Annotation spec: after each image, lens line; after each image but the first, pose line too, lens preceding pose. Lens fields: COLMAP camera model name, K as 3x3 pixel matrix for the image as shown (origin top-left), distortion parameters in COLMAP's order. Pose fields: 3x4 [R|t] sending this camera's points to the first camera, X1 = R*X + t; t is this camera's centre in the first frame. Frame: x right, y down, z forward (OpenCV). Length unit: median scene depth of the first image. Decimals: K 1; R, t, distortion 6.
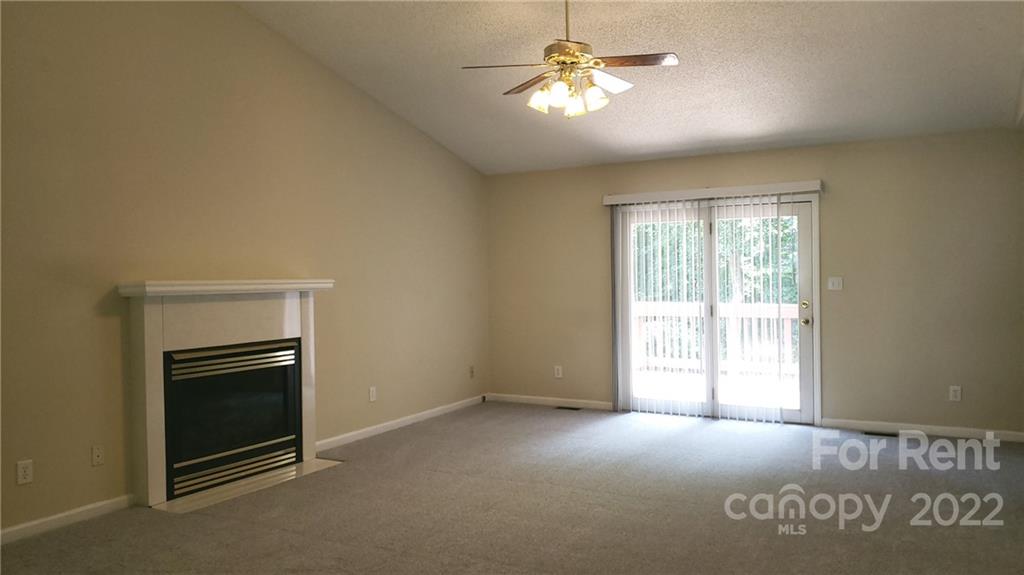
lens RADIAL K [[789.4, 0, 512.0], [0, 789.4, 287.5], [0, 0, 1]] dist [-0.074460, 0.063988]
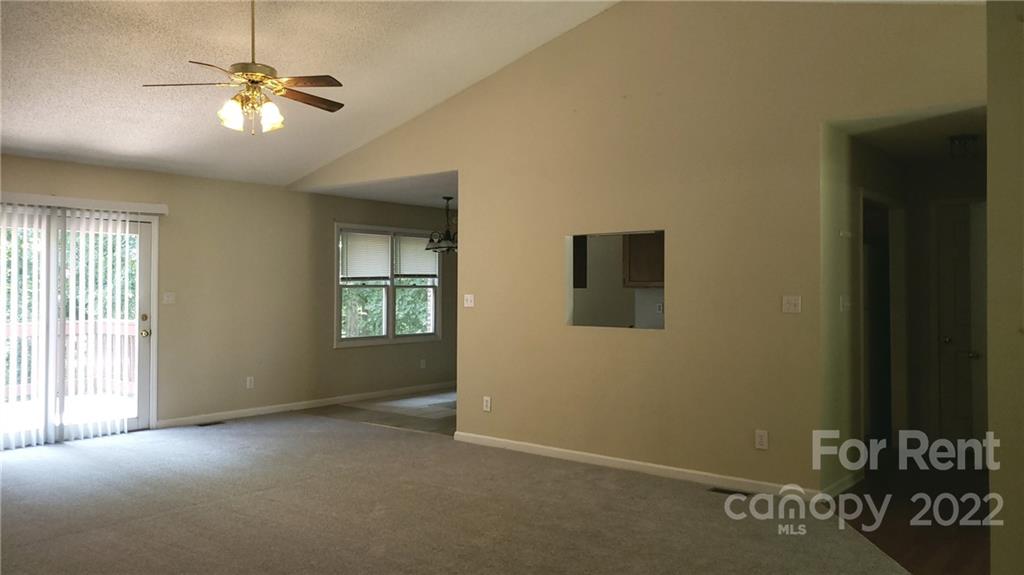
lens RADIAL K [[789.4, 0, 512.0], [0, 789.4, 287.5], [0, 0, 1]] dist [-0.074460, 0.063988]
pose [[0.127059, 0.019296, 0.991707, -0.621830], [0.015843, 0.999644, -0.021480, 0.011475], [-0.991769, 0.018441, 0.126708, 0.360796]]
